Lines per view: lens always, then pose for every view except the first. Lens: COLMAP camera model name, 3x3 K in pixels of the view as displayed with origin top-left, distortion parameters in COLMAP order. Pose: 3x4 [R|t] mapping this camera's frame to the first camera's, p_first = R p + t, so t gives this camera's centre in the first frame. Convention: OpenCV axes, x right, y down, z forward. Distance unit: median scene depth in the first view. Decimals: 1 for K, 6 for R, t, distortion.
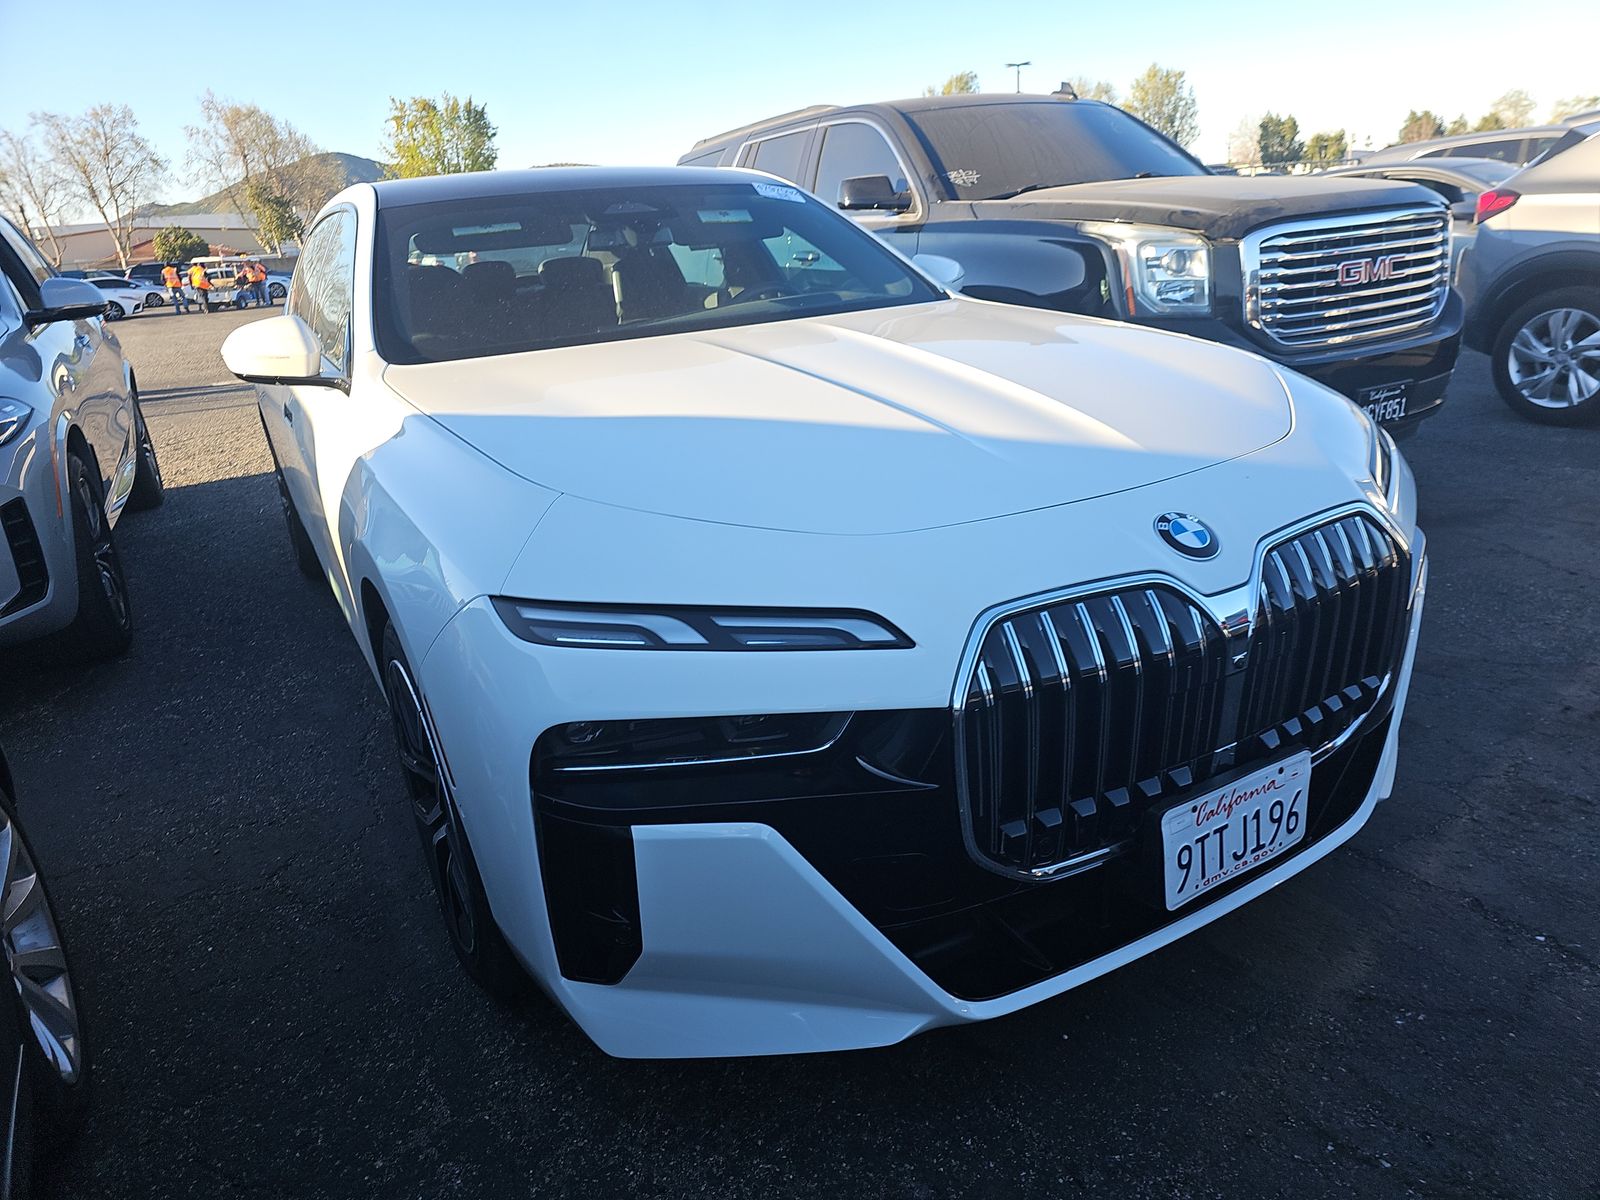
lens RADIAL K [[1074.9, 0, 788.7], [0, 1074.9, 600.8], [0, 0, 1]] dist [0.057742, -0.057135]
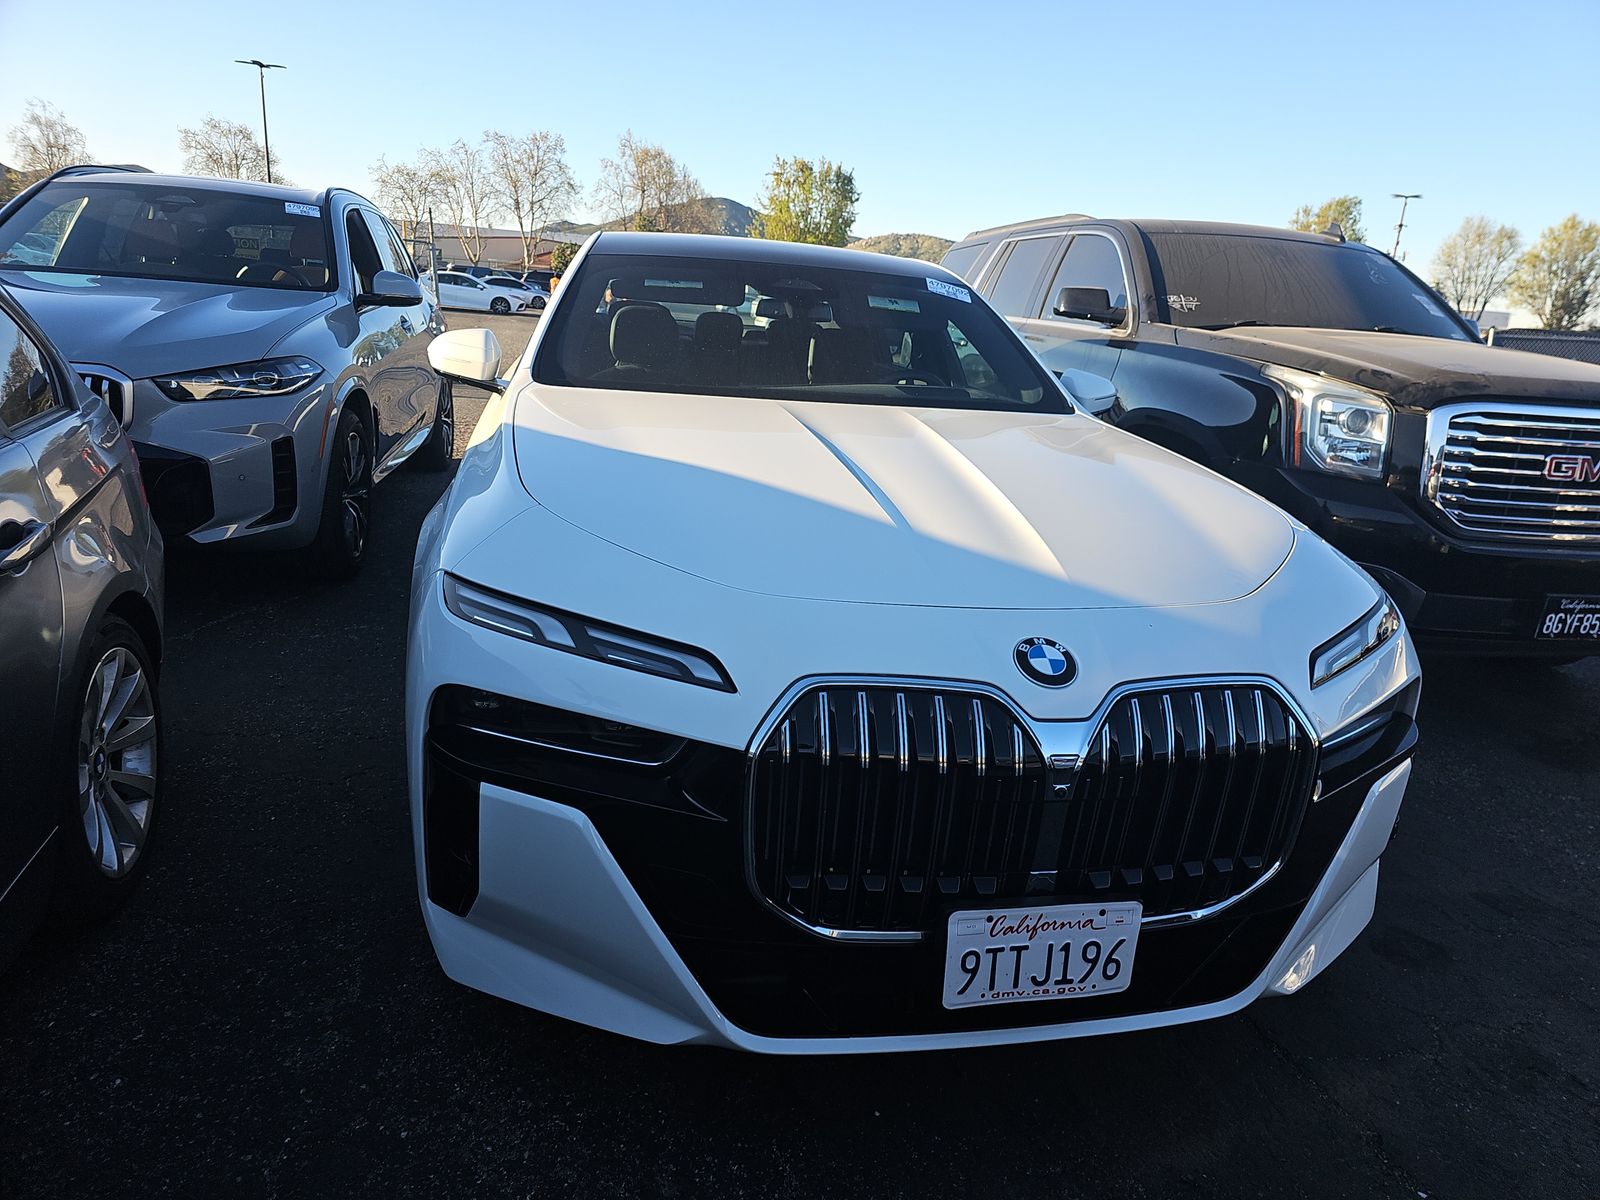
lens RADIAL K [[1074.9, 0, 788.7], [0, 1074.9, 600.8], [0, 0, 1]] dist [0.057742, -0.057135]
pose [[0.939416, 0.222946, -0.260372, 0.174562], [-0.238063, 0.970857, -0.027620, -0.013164], [0.246626, 0.087932, 0.965113, -0.033789]]
